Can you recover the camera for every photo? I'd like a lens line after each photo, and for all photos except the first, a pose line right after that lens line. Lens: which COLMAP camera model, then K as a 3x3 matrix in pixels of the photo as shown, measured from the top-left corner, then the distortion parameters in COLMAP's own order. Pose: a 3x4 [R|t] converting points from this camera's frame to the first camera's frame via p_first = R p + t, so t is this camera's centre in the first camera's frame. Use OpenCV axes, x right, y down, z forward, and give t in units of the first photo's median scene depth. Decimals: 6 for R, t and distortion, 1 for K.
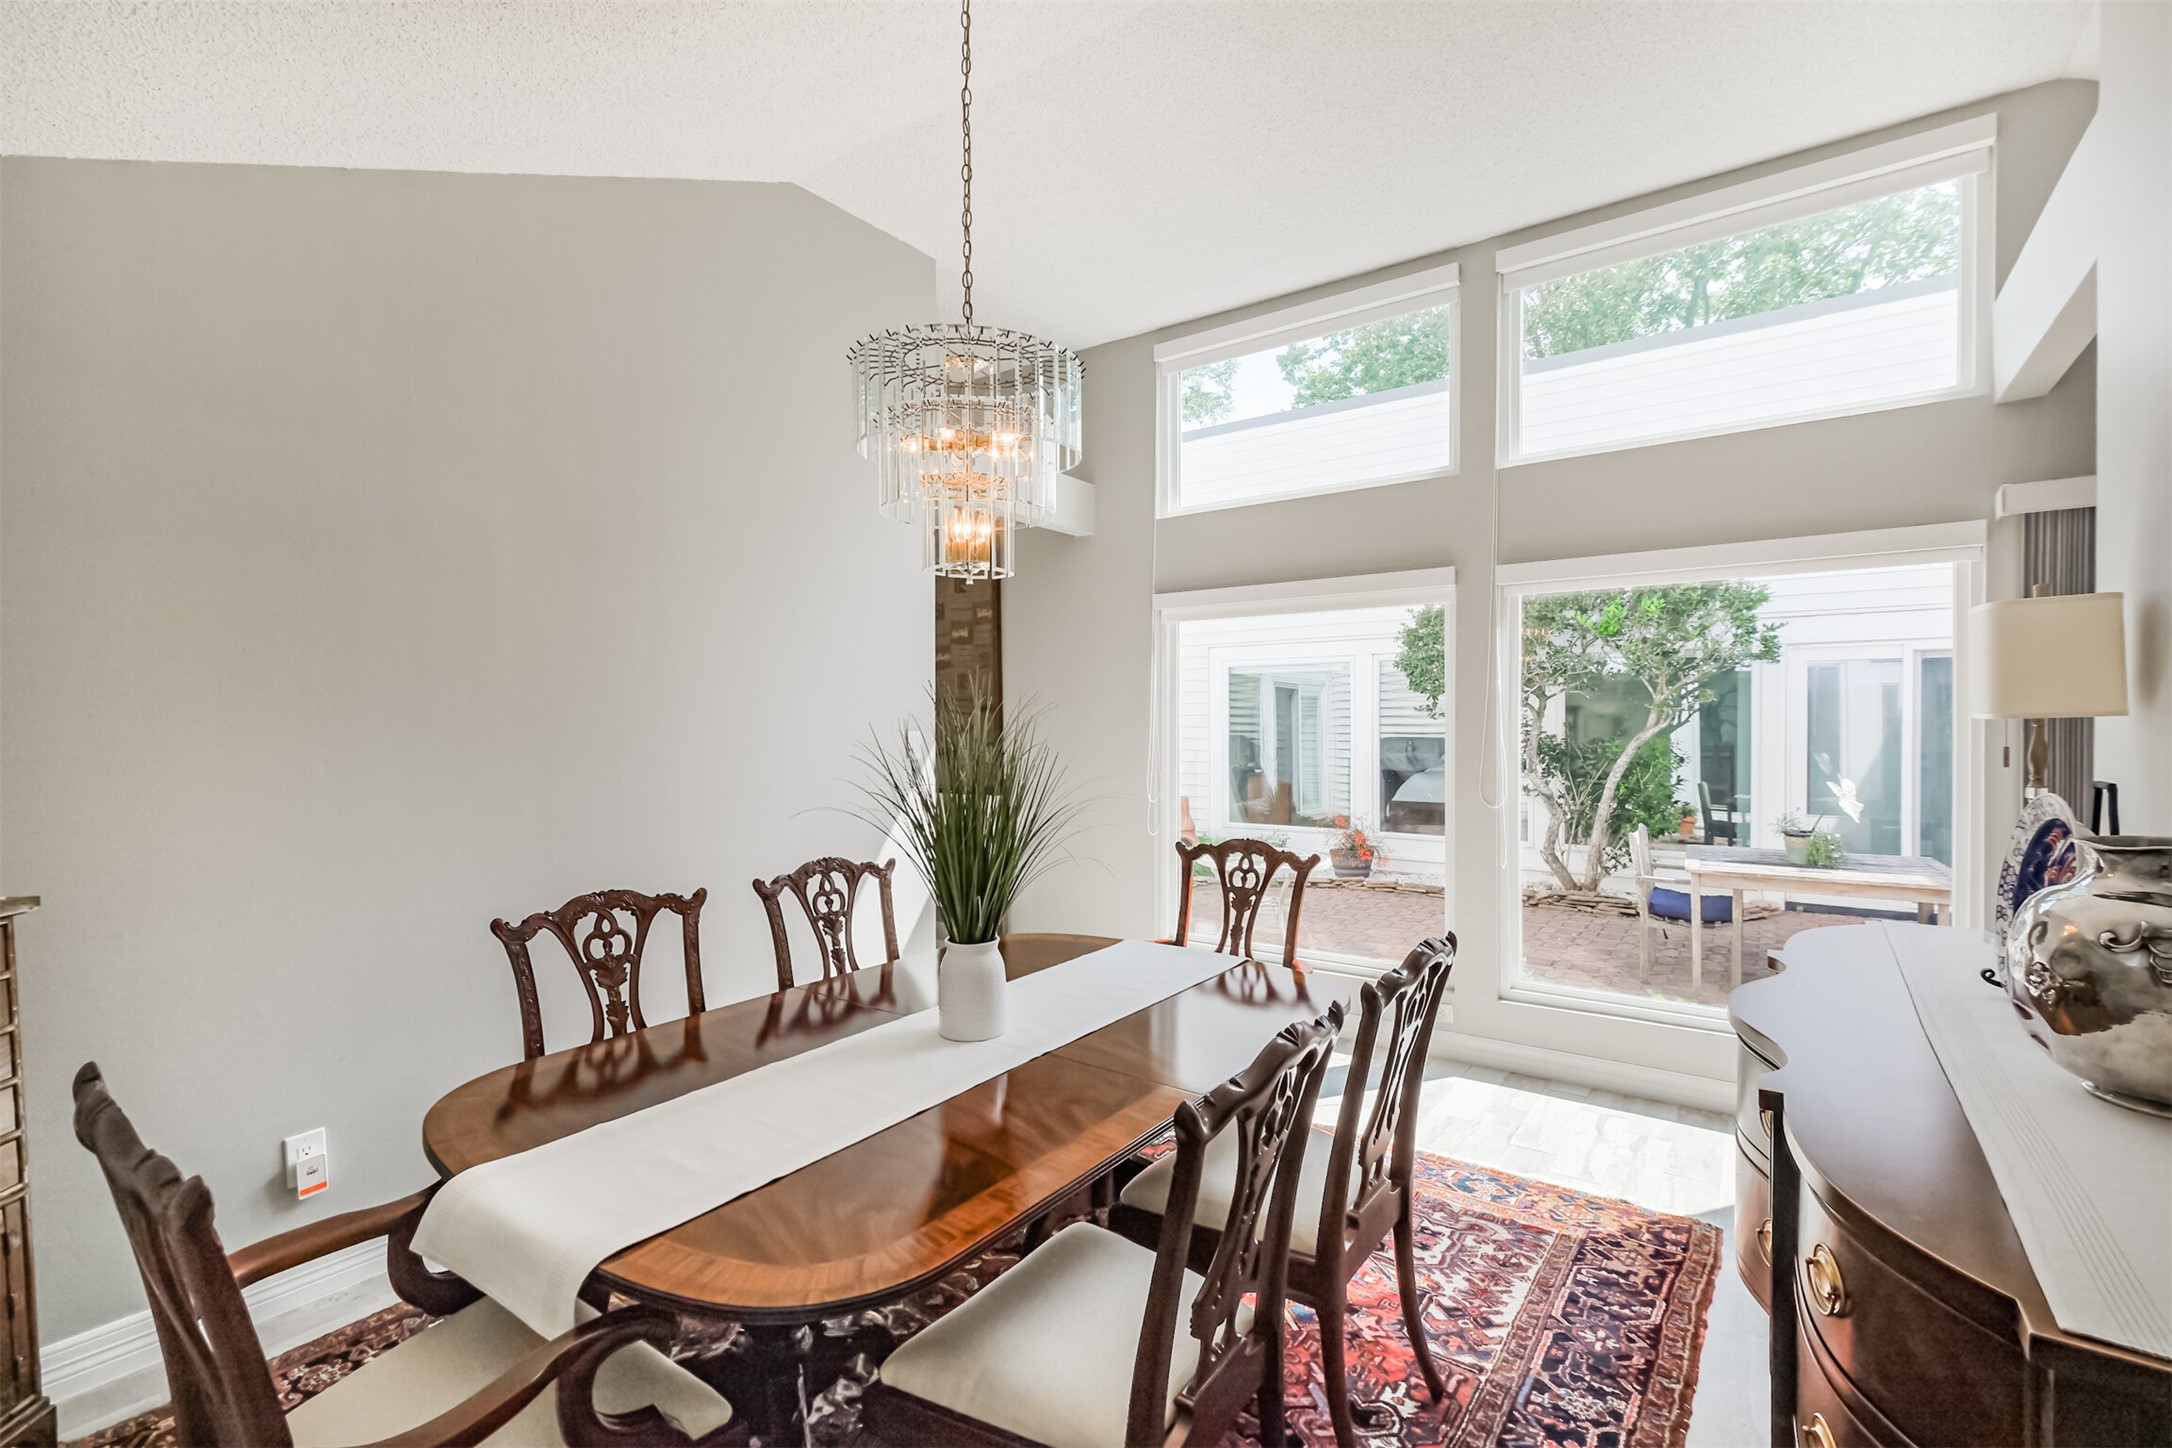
lens RADIAL K [[970.9, 0, 1092.3], [0, 970.9, 712.6], [0, 0, 1]] dist [0.012168, -0.000013]
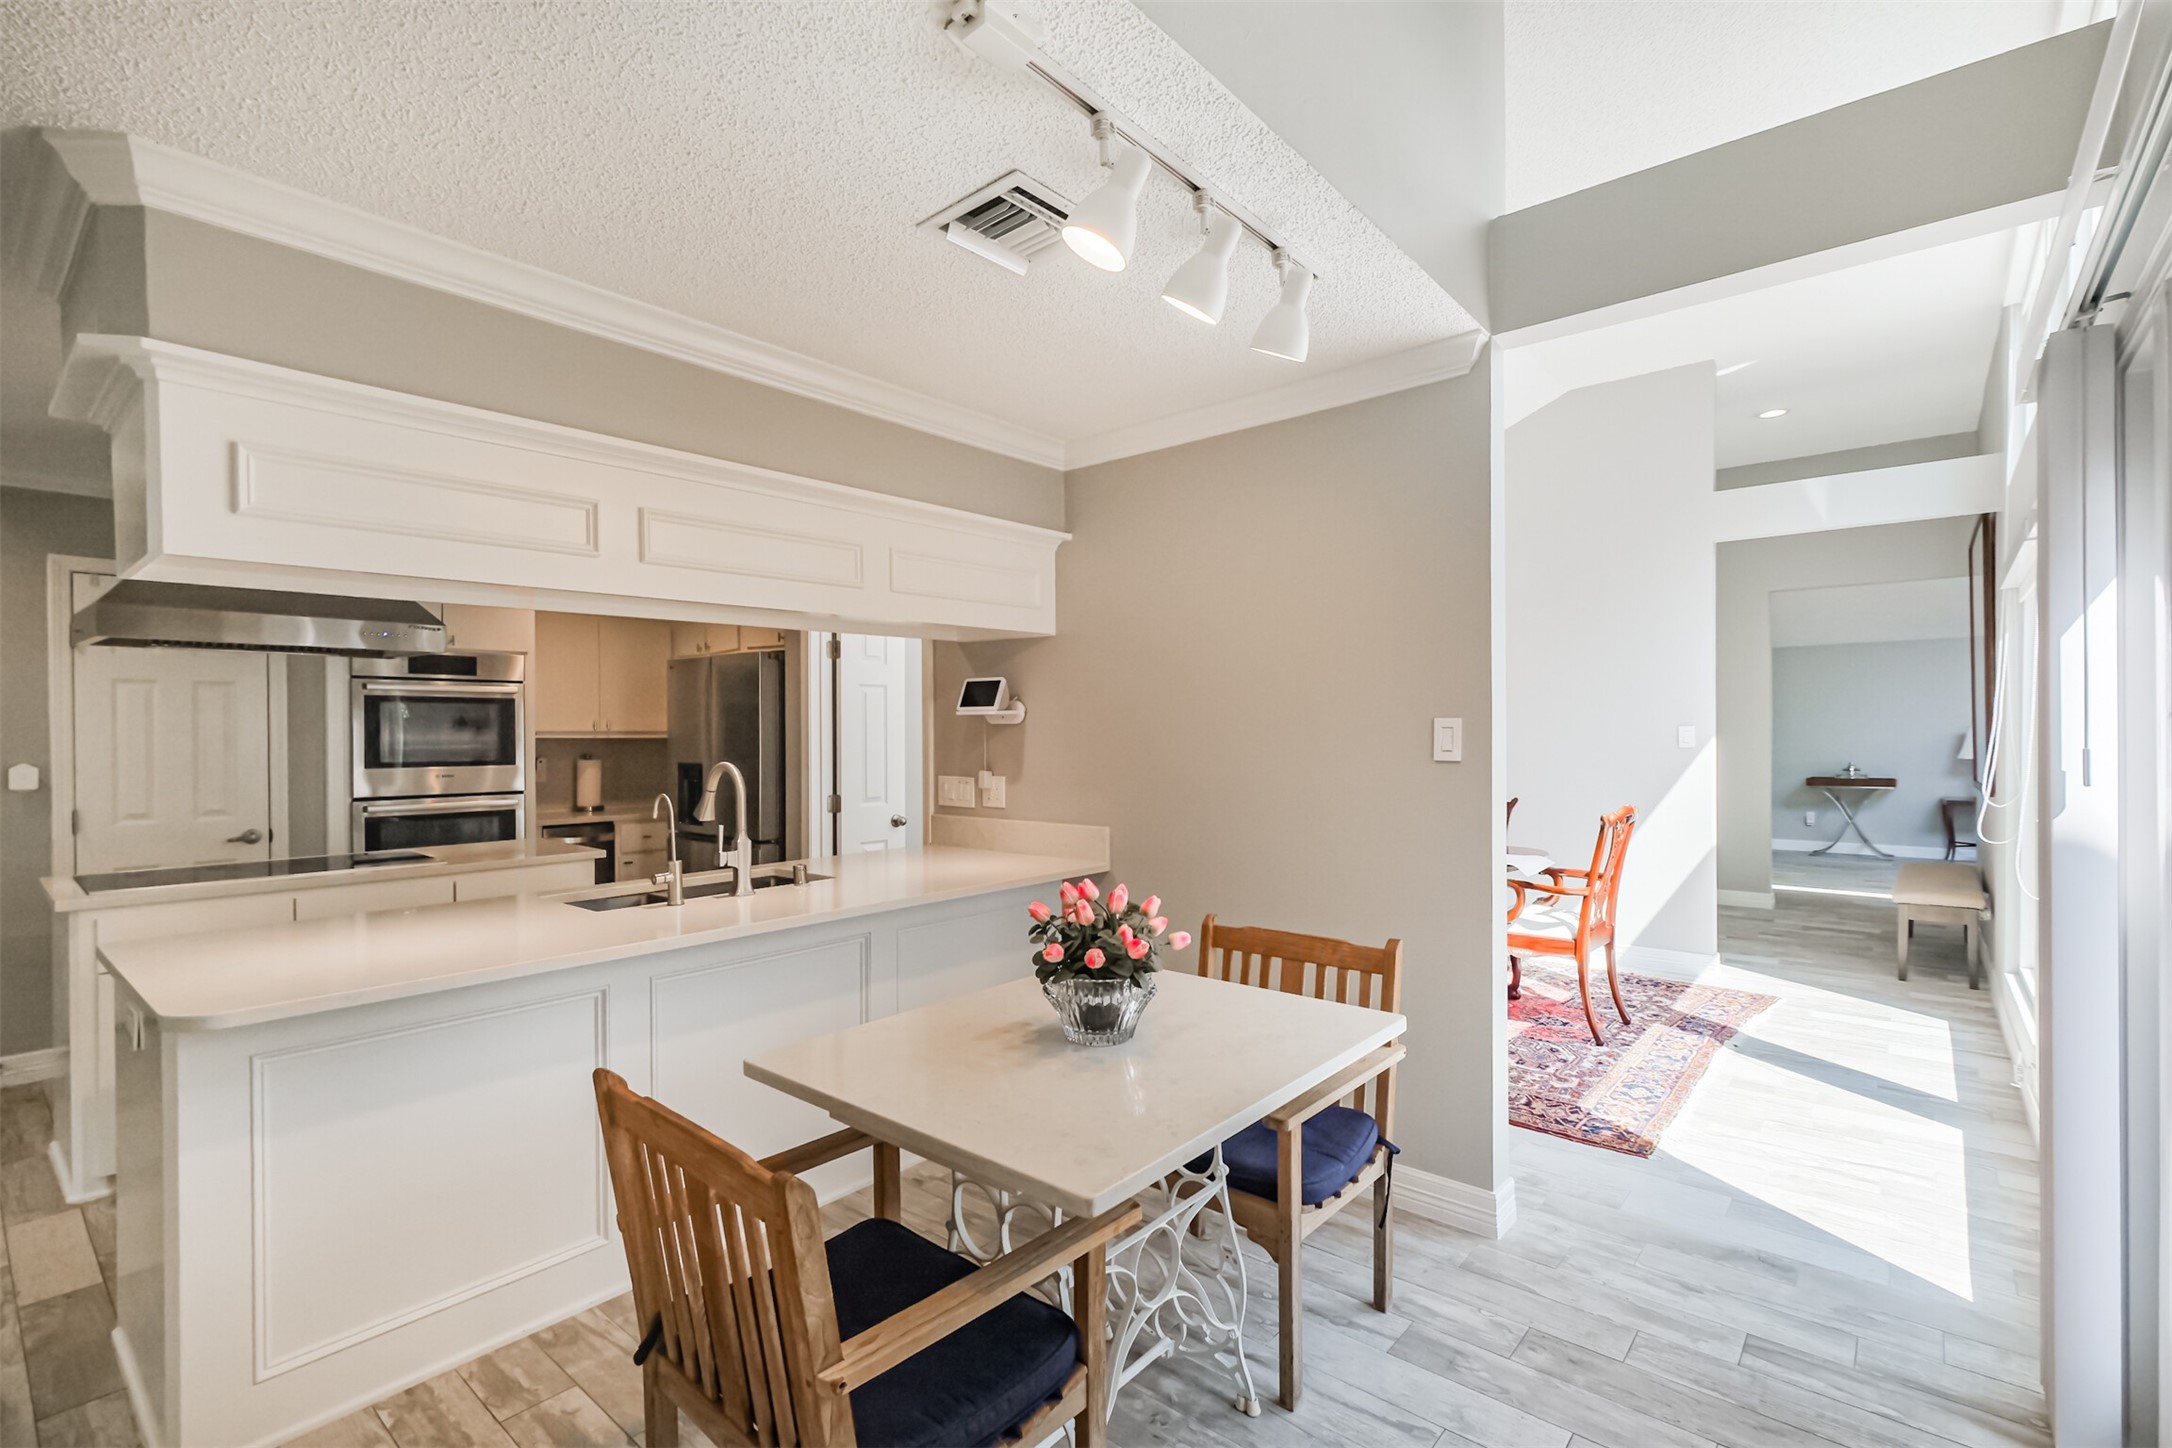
lens RADIAL K [[974.0, 0, 1081.3], [0, 974.0, 732.4], [0, 0, 1]] dist [0.000883, 0.000350]
pose [[-0.087753, 0.009761, -0.996094, 1.842884], [0.002991, 0.999950, 0.009535, 0.017027], [0.996138, -0.002143, -0.087778, 0.441555]]
